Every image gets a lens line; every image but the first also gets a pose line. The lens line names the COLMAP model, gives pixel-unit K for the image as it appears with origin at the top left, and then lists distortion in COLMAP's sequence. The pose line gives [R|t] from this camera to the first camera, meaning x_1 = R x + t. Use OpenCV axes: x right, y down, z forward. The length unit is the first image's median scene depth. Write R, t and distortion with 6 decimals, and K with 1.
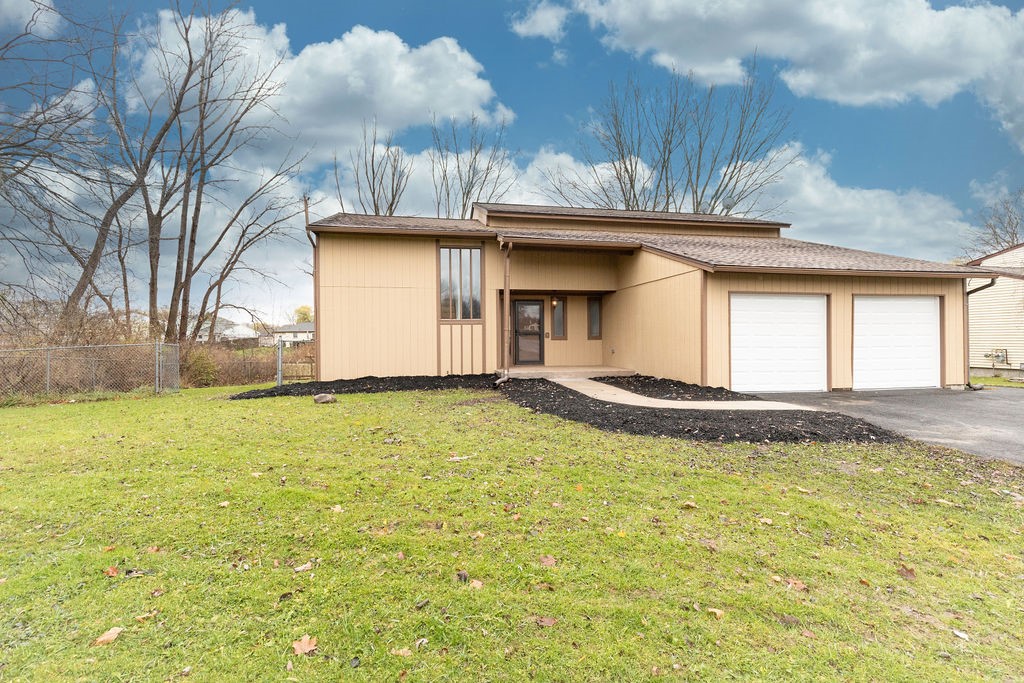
lens RADIAL K [[468.5, 0, 517.6], [0, 468.5, 342.5], [0, 0, 1]] dist [0.001043, 0.000486]
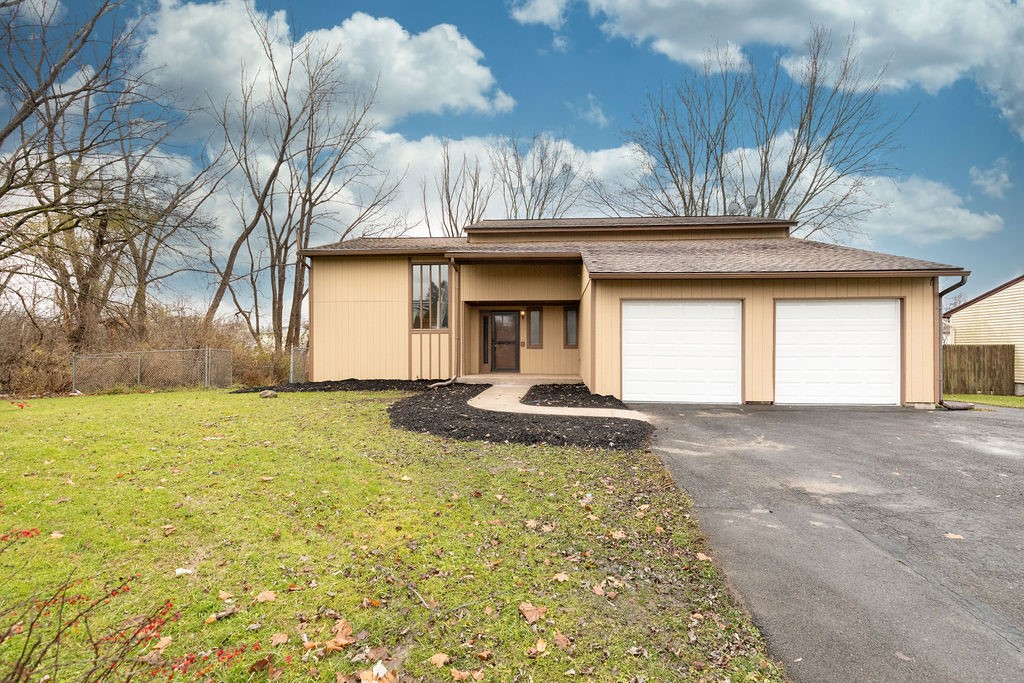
lens RADIAL K [[459.5, 0, 512.9], [0, 459.5, 350.5], [0, 0, 1]] dist [-0.001566, -0.000443]
pose [[0.966335, 0.006711, -0.257198, 0.348919], [-0.008296, 0.999953, -0.005080, 0.005010], [0.257152, 0.007043, 0.966345, 0.007373]]
